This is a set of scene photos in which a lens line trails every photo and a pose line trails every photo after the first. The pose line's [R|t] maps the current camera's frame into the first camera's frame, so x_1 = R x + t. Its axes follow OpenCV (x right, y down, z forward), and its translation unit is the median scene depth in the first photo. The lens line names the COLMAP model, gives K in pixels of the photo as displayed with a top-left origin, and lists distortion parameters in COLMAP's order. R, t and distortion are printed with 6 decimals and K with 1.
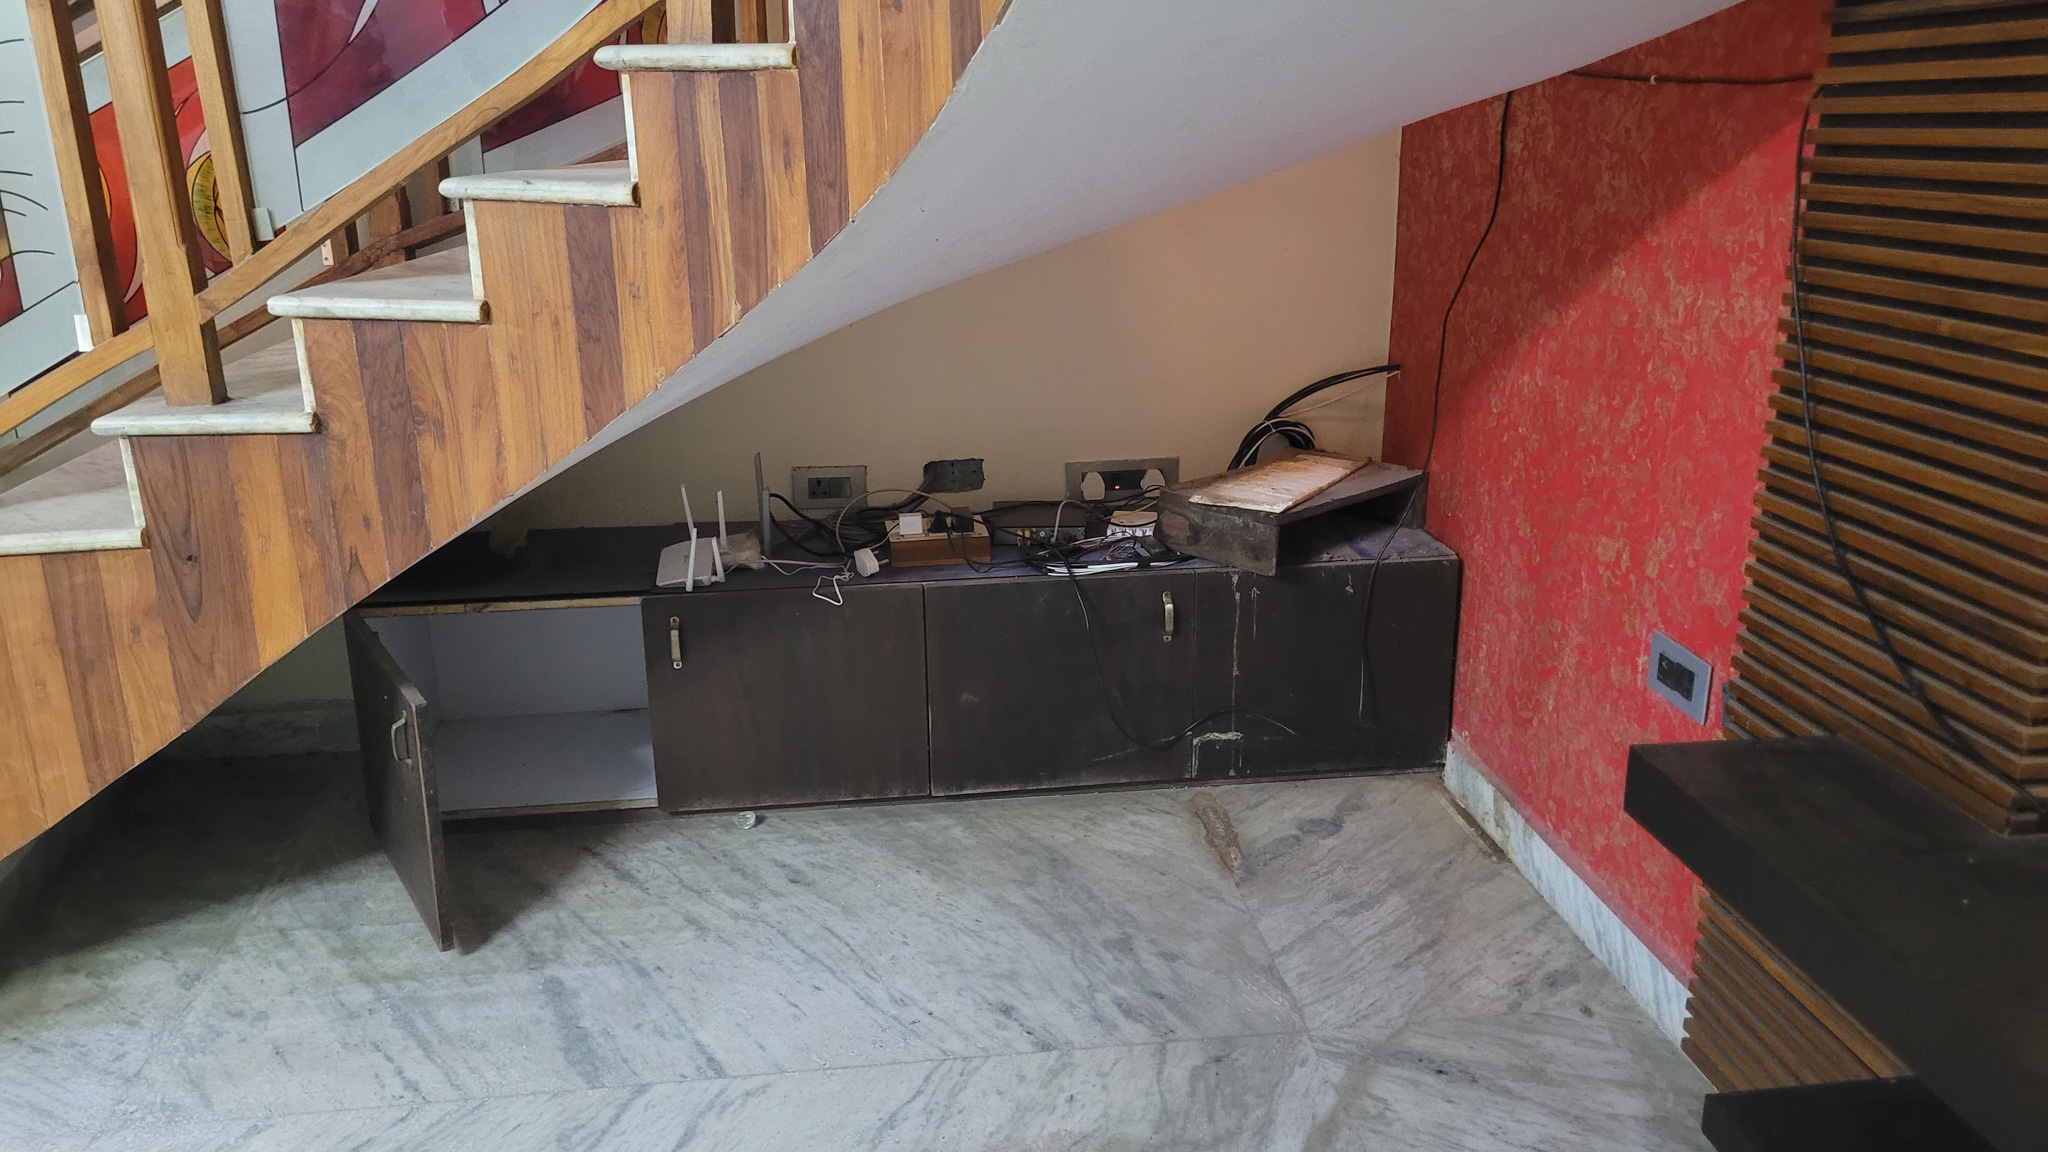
lens RADIAL K [[1553.7, 0, 1020.0], [0, 1553.7, 543.5], [0, 0, 1]] dist [0.026576, -0.023084]
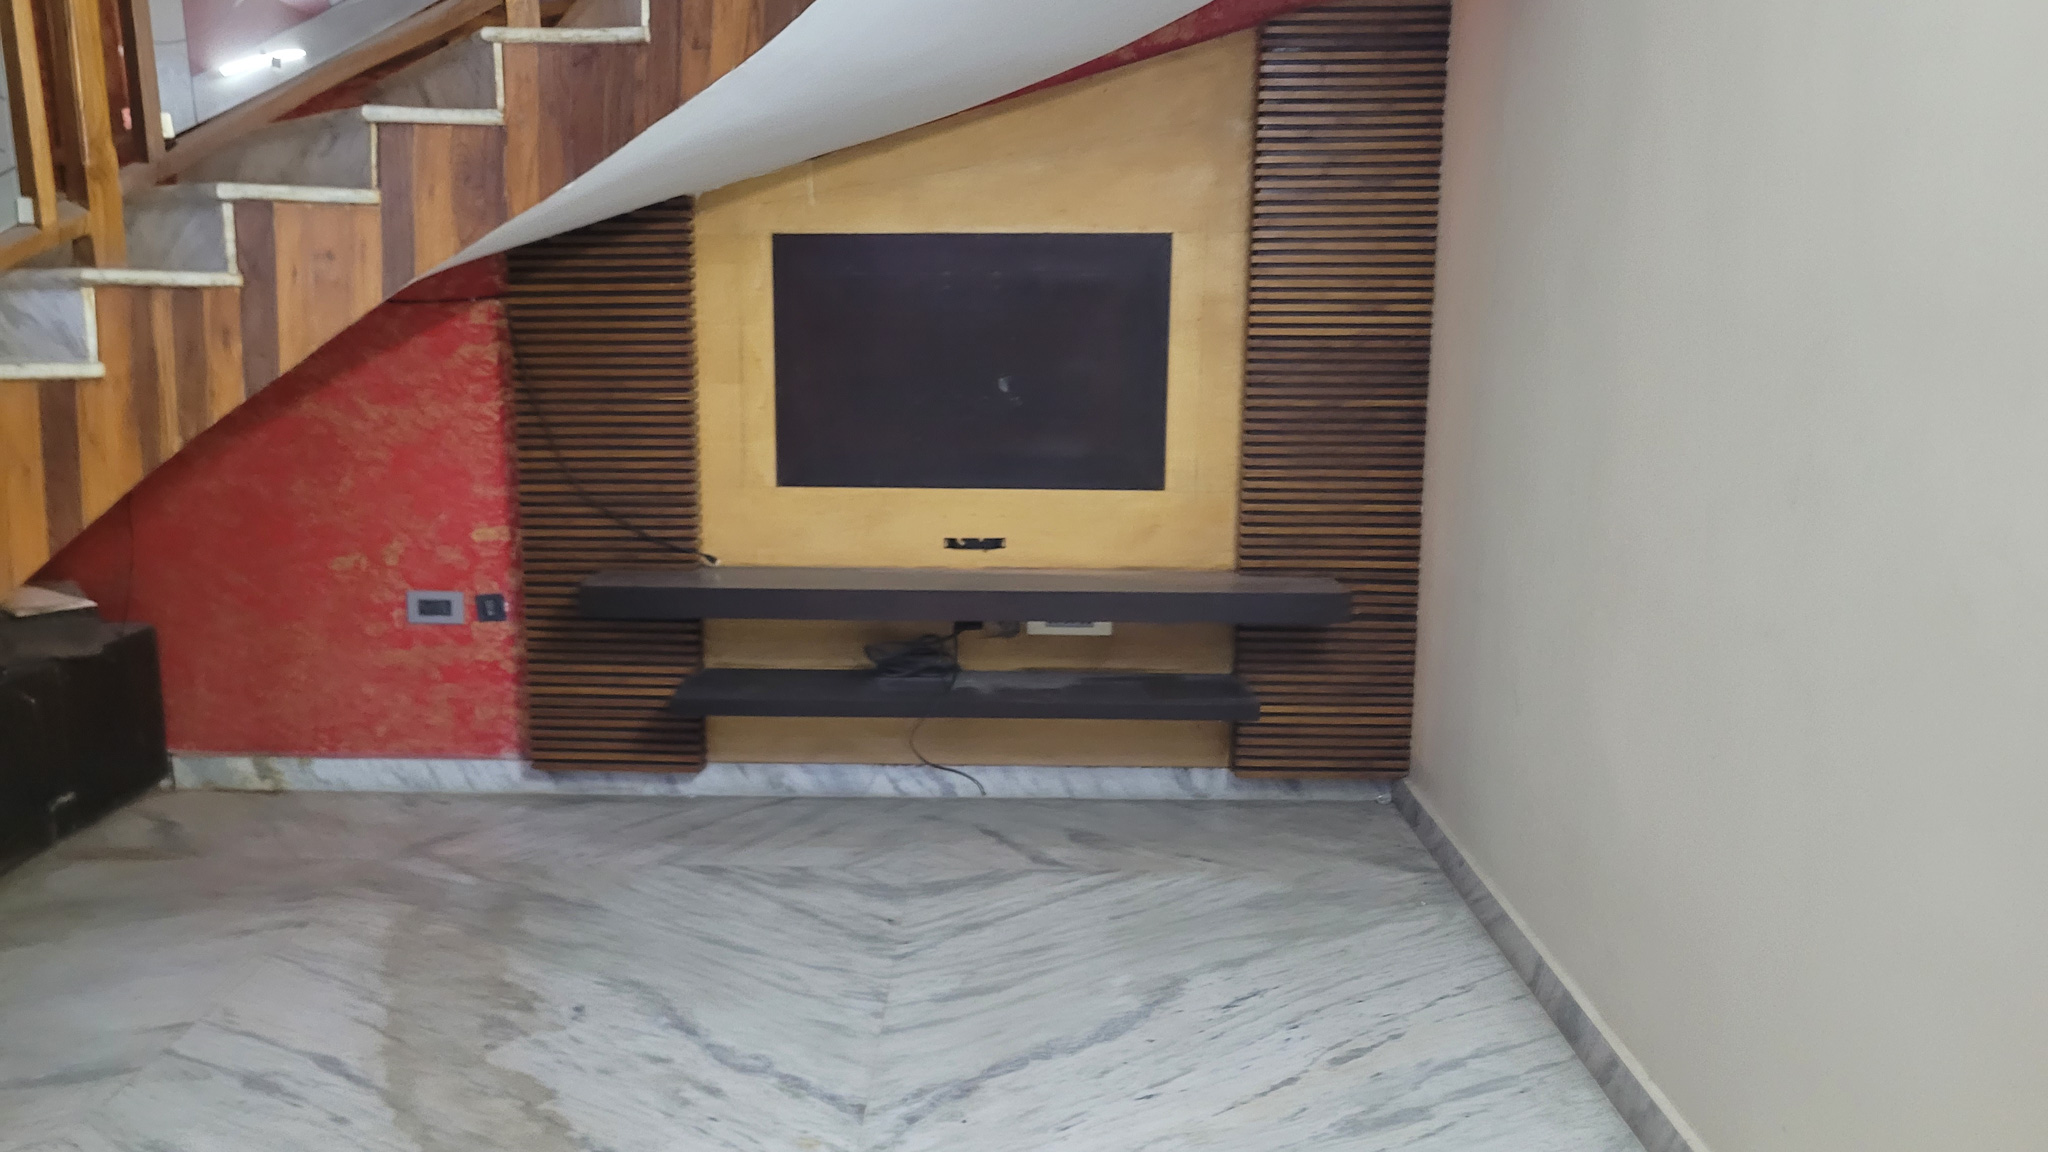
lens RADIAL K [[1553.7, 0, 1021.5], [0, 1553.7, 577.6], [0, 0, 1]] dist [0.026576, -0.023084]
pose [[0.120299, -0.165727, 0.978807, -1.355592], [0.273203, 0.953422, 0.127852, 0.003341], [-0.954405, 0.252033, 0.159973, 0.013011]]
